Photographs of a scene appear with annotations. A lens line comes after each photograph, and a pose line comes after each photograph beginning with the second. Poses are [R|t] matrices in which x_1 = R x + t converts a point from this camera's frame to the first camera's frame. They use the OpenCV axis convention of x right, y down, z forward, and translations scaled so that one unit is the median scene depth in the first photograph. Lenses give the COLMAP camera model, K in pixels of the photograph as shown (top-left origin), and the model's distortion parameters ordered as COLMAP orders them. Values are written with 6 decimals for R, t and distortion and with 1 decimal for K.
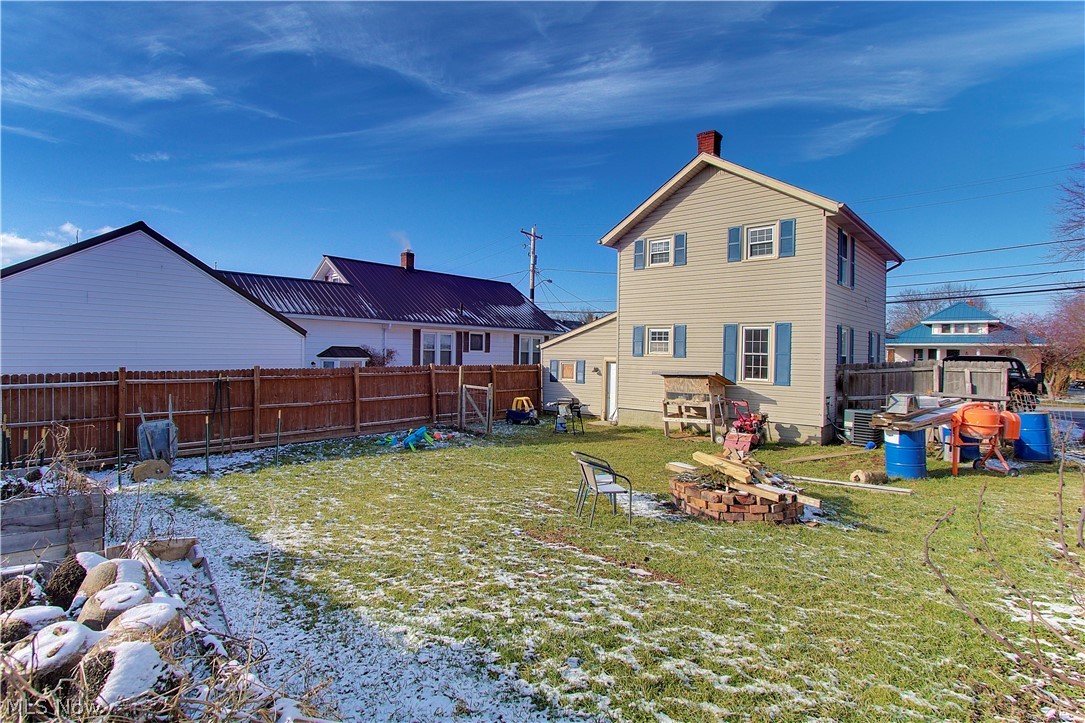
lens RADIAL K [[541.9, 0, 542.3], [0, 541.9, 360.6], [0, 0, 1]] dist [-0.002516, 0.001271]
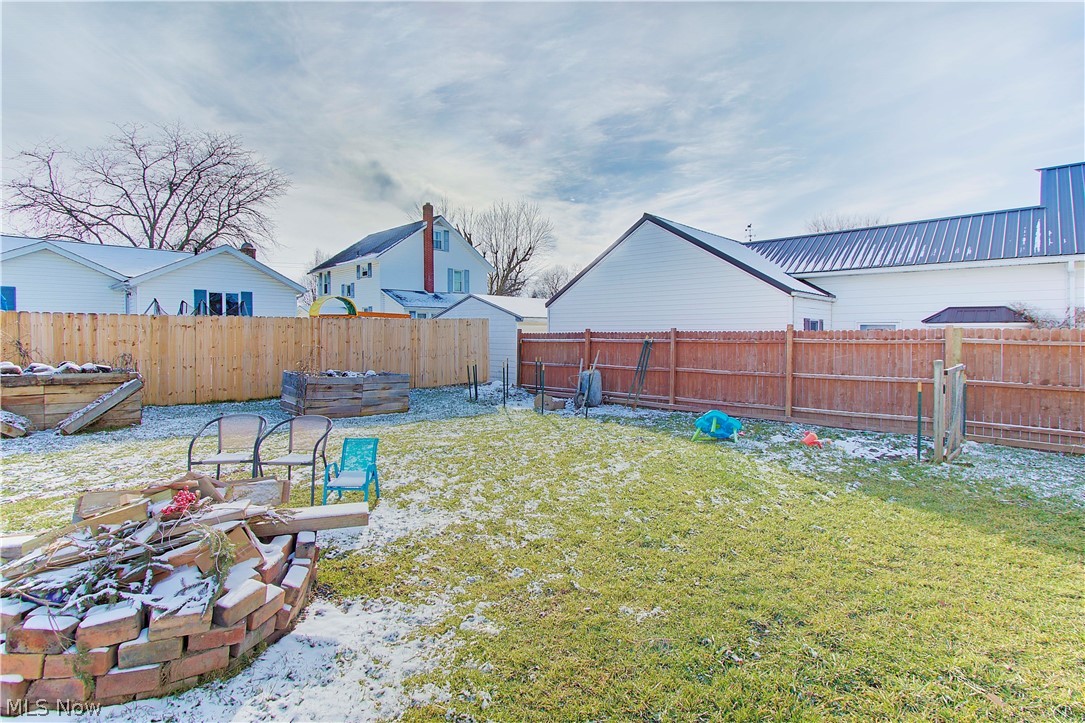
lens RADIAL K [[541.9, 0, 547.0], [0, 541.9, 353.9], [0, 0, 1]] dist [-0.002516, 0.001271]
pose [[-0.074342, 0.015300, -0.997115, 0.496795], [-0.020730, 0.999643, 0.016884, 0.046133], [0.997017, 0.021925, -0.073998, 0.849445]]
